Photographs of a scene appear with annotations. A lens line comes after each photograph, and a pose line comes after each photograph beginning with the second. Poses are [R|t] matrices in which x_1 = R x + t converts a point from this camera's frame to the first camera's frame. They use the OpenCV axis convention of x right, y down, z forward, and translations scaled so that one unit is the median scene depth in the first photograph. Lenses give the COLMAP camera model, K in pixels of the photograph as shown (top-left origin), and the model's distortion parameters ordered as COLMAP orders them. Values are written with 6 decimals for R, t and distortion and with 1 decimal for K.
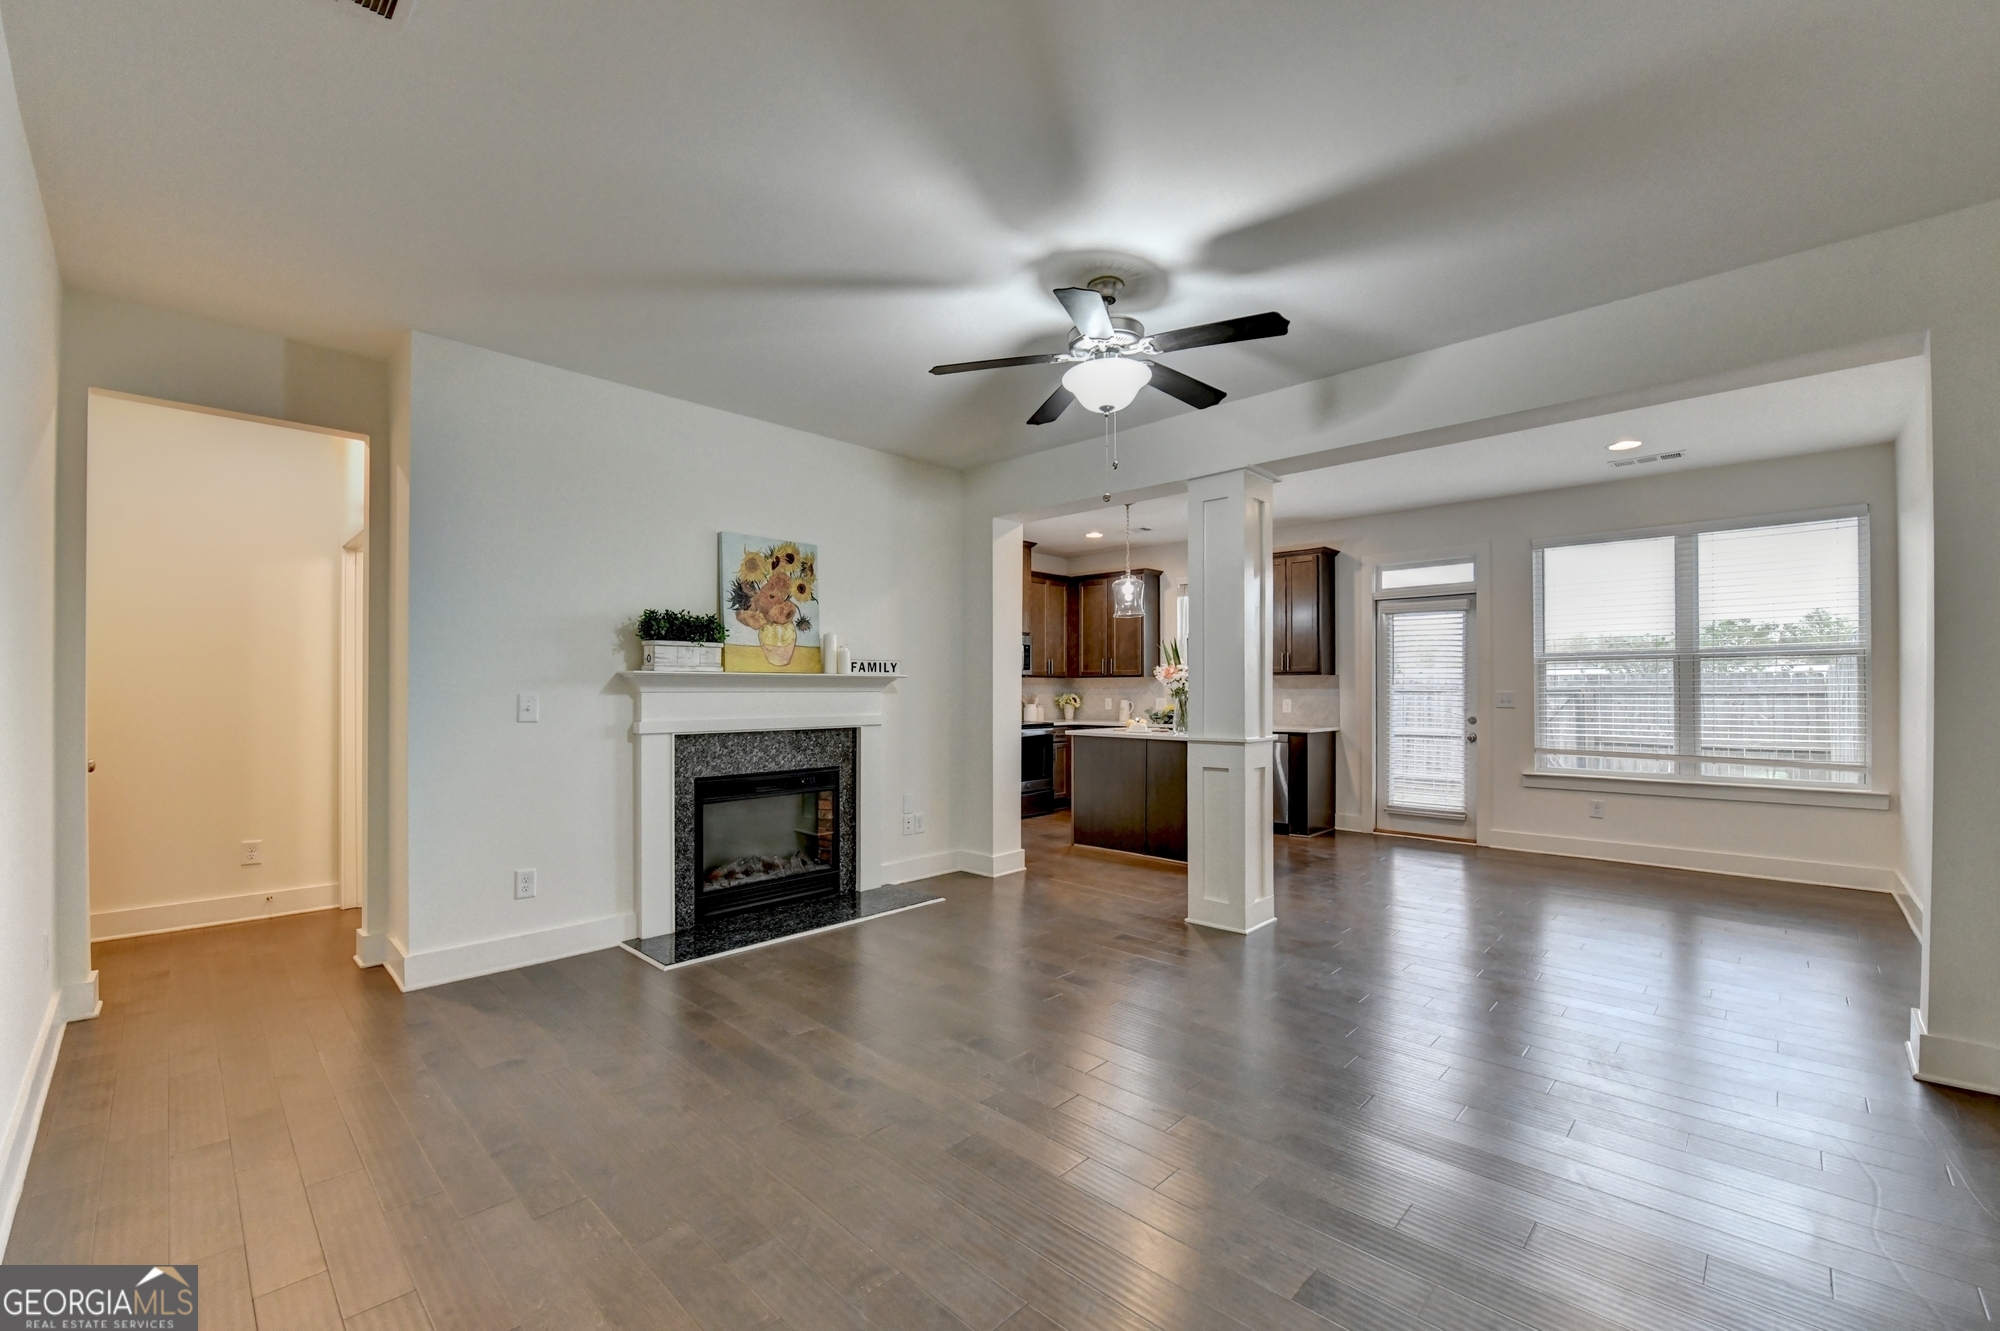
lens RADIAL K [[815.4, 0, 984.0], [0, 815.4, 685.8], [0, 0, 1]] dist [-0.001930, -0.006485]
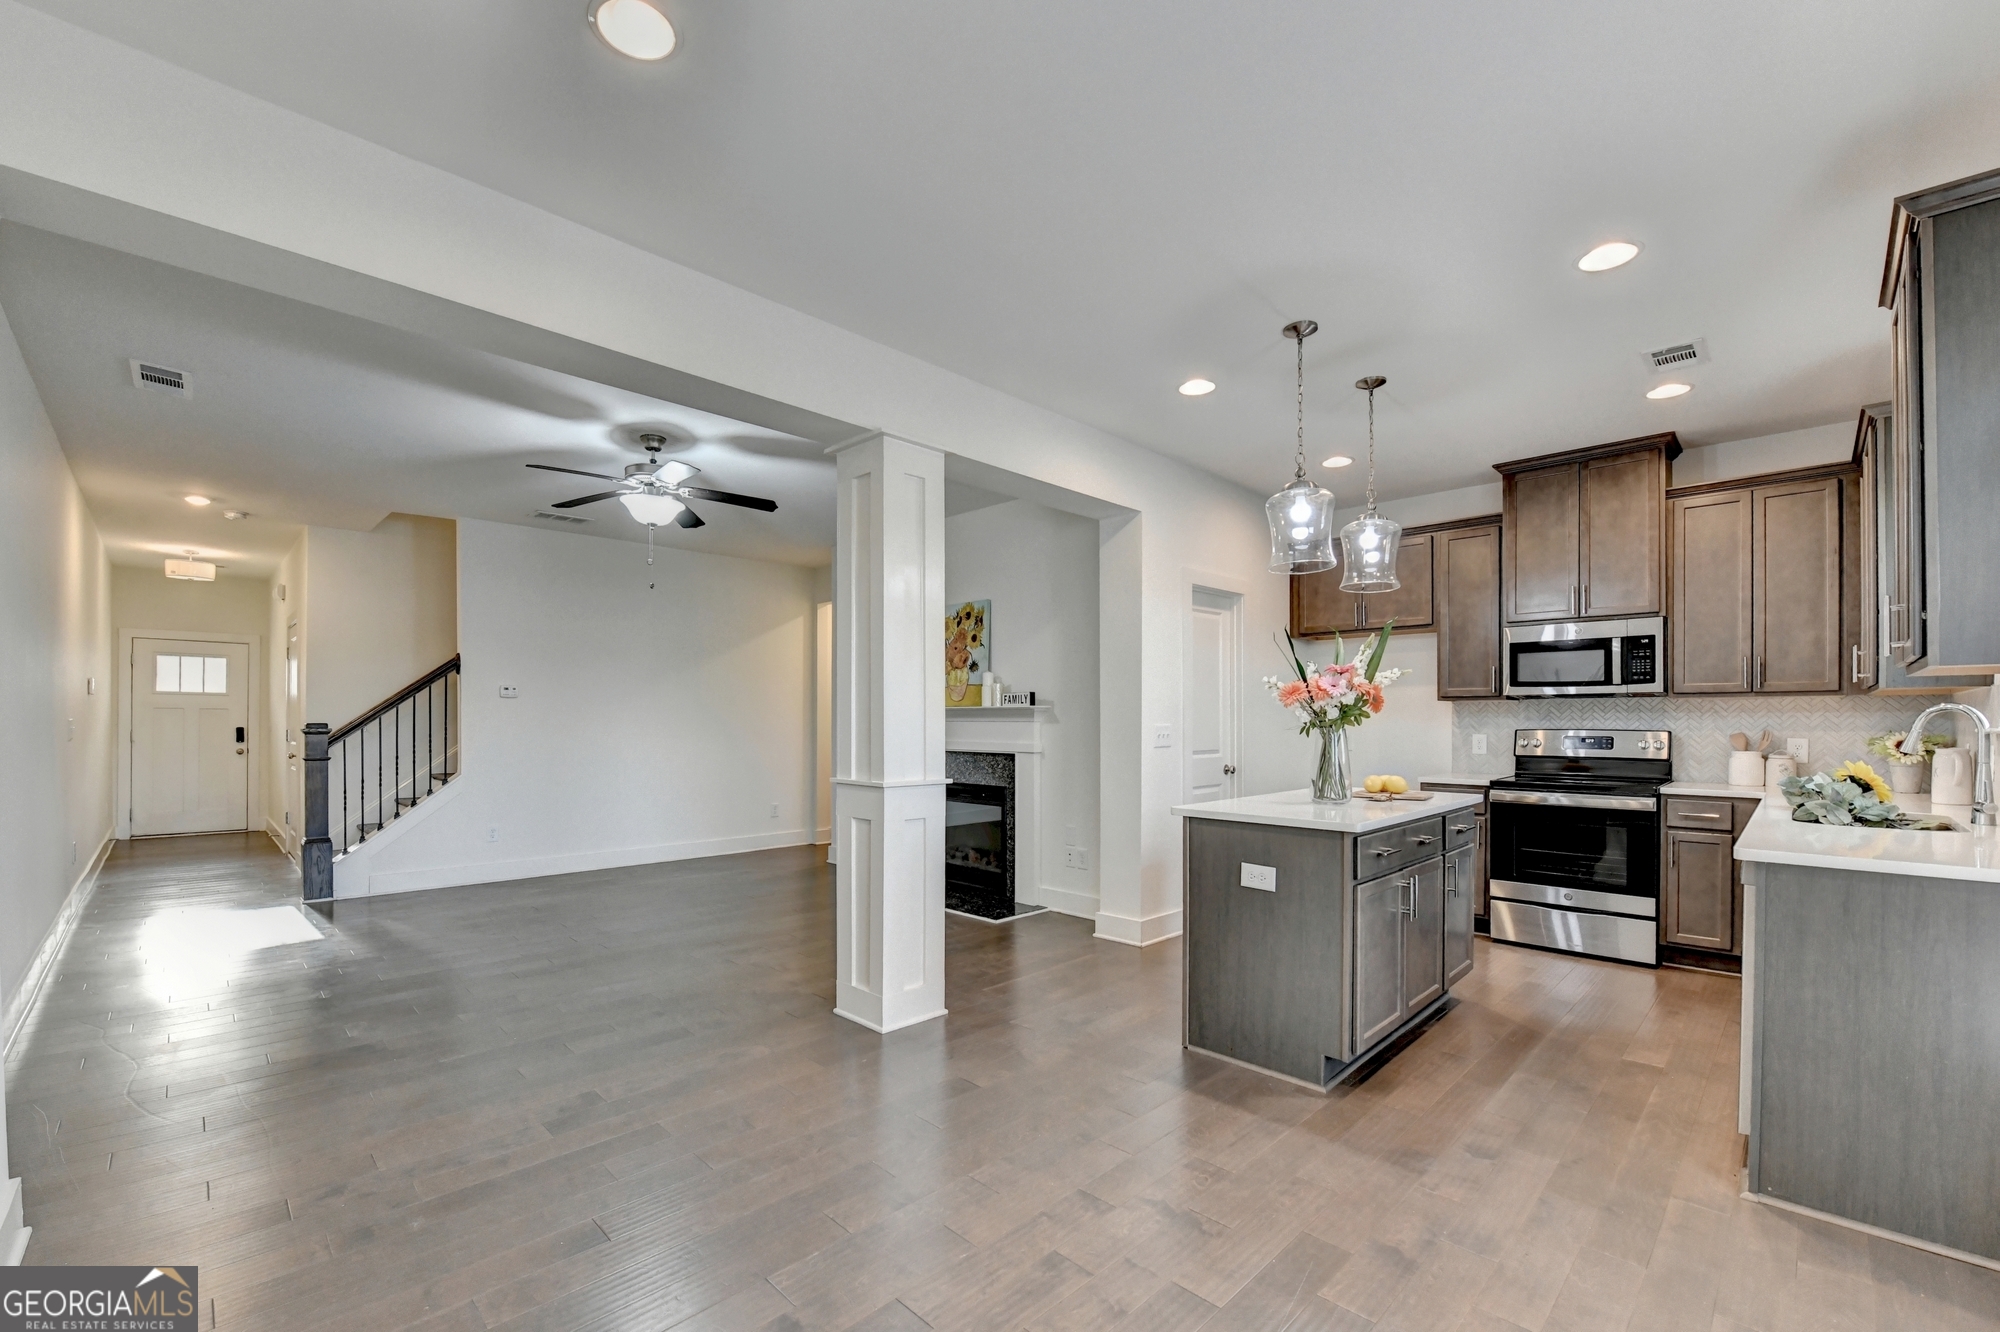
lens RADIAL K [[852.8, 0, 991.9], [0, 852.8, 717.6], [0, 0, 1]] dist [-0.001436, -0.018940]
pose [[-0.026048, -0.003625, -0.999654, 1.051884], [0.001329, 0.999992, -0.003661, 0.006370], [0.999660, -0.001424, -0.026042, 1.043622]]
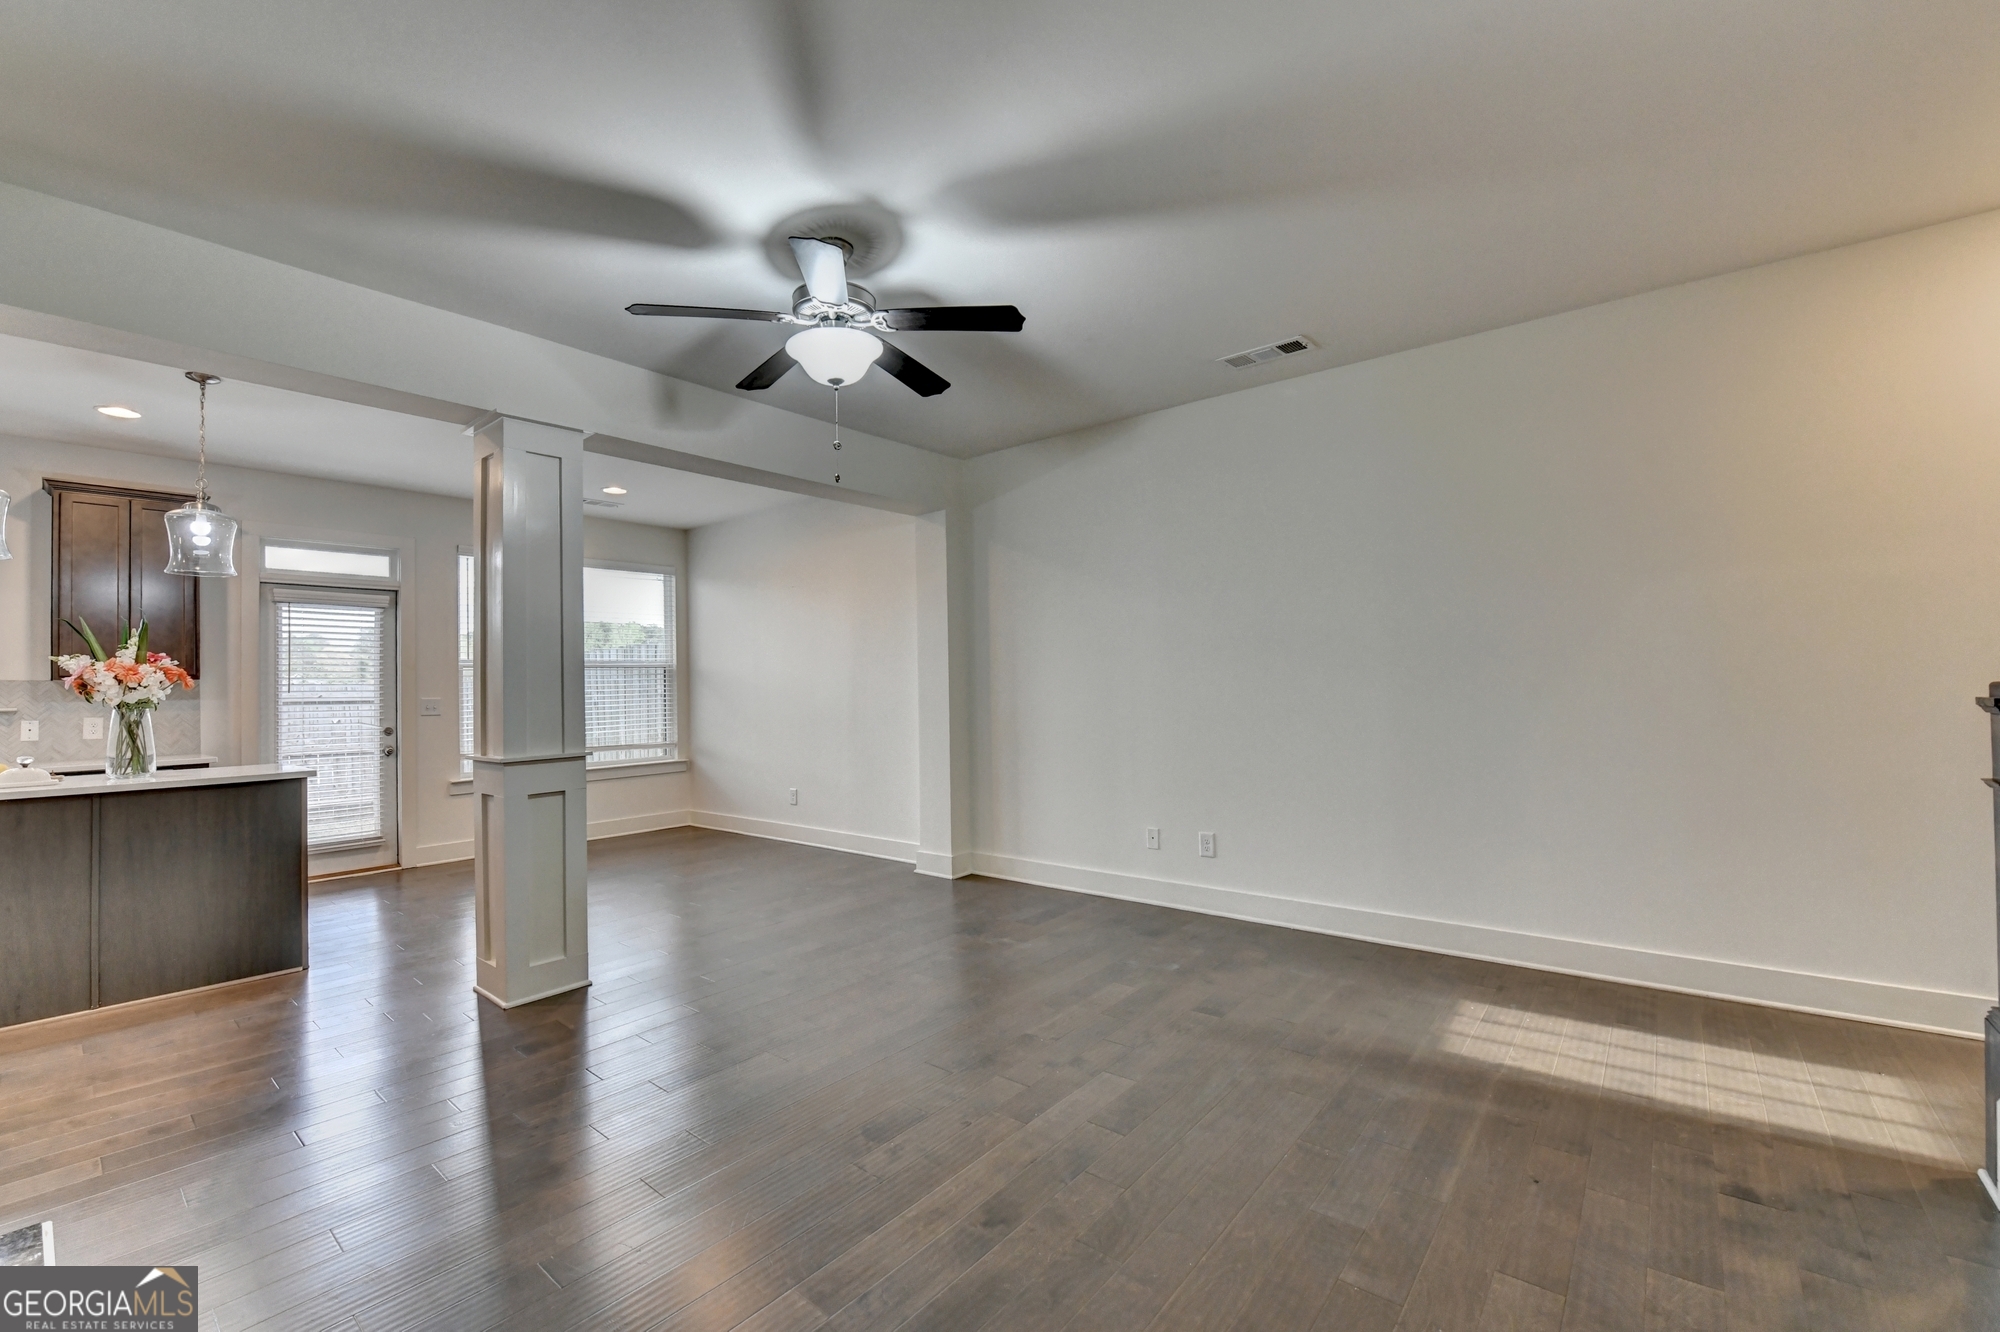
lens RADIAL K [[835.1, 0, 972.4], [0, 835.1, 665.8], [0, 0, 1]] dist [-0.001018, -0.000177]
pose [[-0.064259, 0.025280, 0.997613, -0.501269], [0.015789, 0.999580, -0.024312, 0.003774], [-0.997808, 0.014189, -0.064632, 0.576641]]
